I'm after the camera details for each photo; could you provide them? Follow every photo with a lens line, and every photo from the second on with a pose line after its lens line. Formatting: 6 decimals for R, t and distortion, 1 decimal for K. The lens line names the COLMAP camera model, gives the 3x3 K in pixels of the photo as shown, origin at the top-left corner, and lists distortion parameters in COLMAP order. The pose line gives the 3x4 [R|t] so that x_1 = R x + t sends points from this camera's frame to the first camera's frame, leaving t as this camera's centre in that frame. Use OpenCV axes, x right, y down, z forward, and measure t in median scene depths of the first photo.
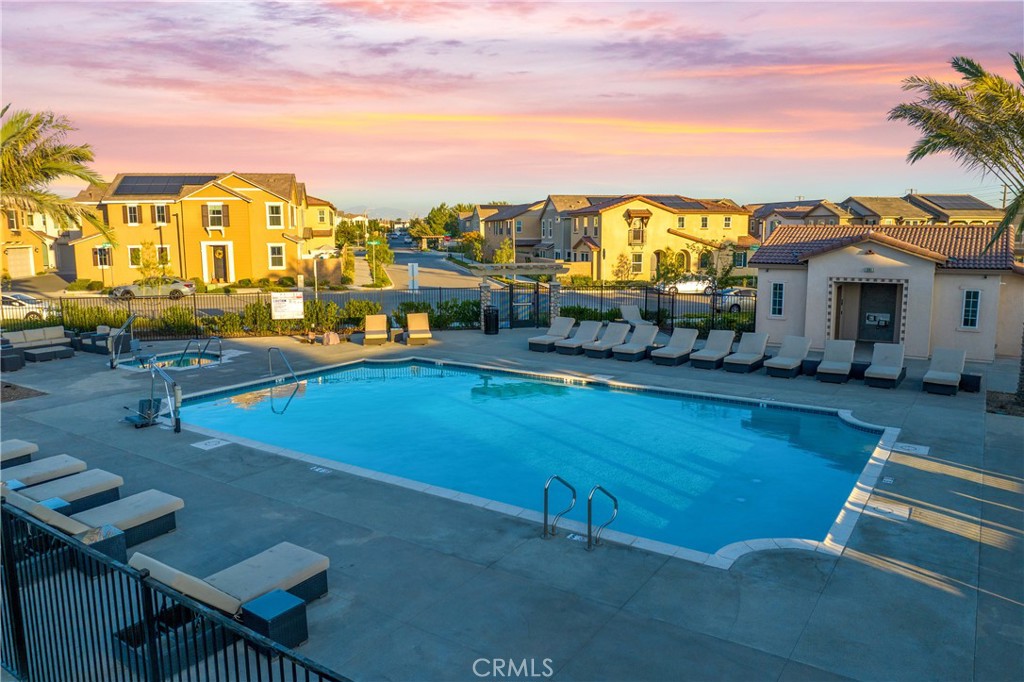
lens RADIAL K [[721.8, 0, 515.7], [0, 721.8, 322.0], [0, 0, 1]] dist [-0.069874, -0.000462]
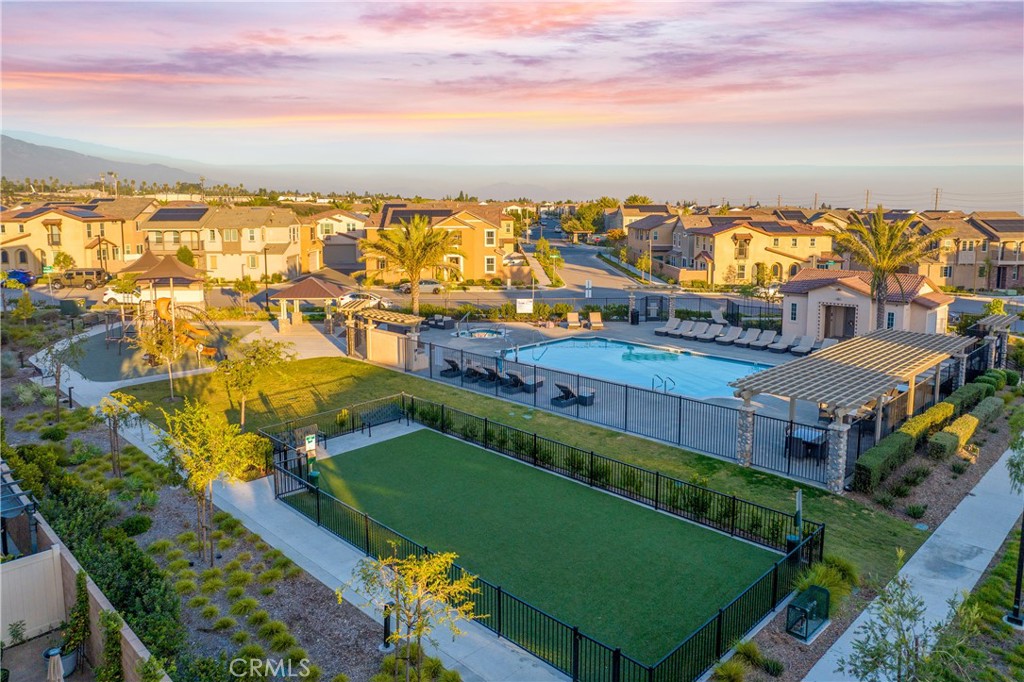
lens RADIAL K [[721.8, 0, 515.7], [0, 721.8, 322.0], [0, 0, 1]] dist [-0.069874, -0.000462]
pose [[0.981884, 0.033952, -0.186417, 0.005671], [-0.027692, 0.998965, 0.036087, -0.027470], [0.187449, -0.030271, 0.981808, -0.484583]]
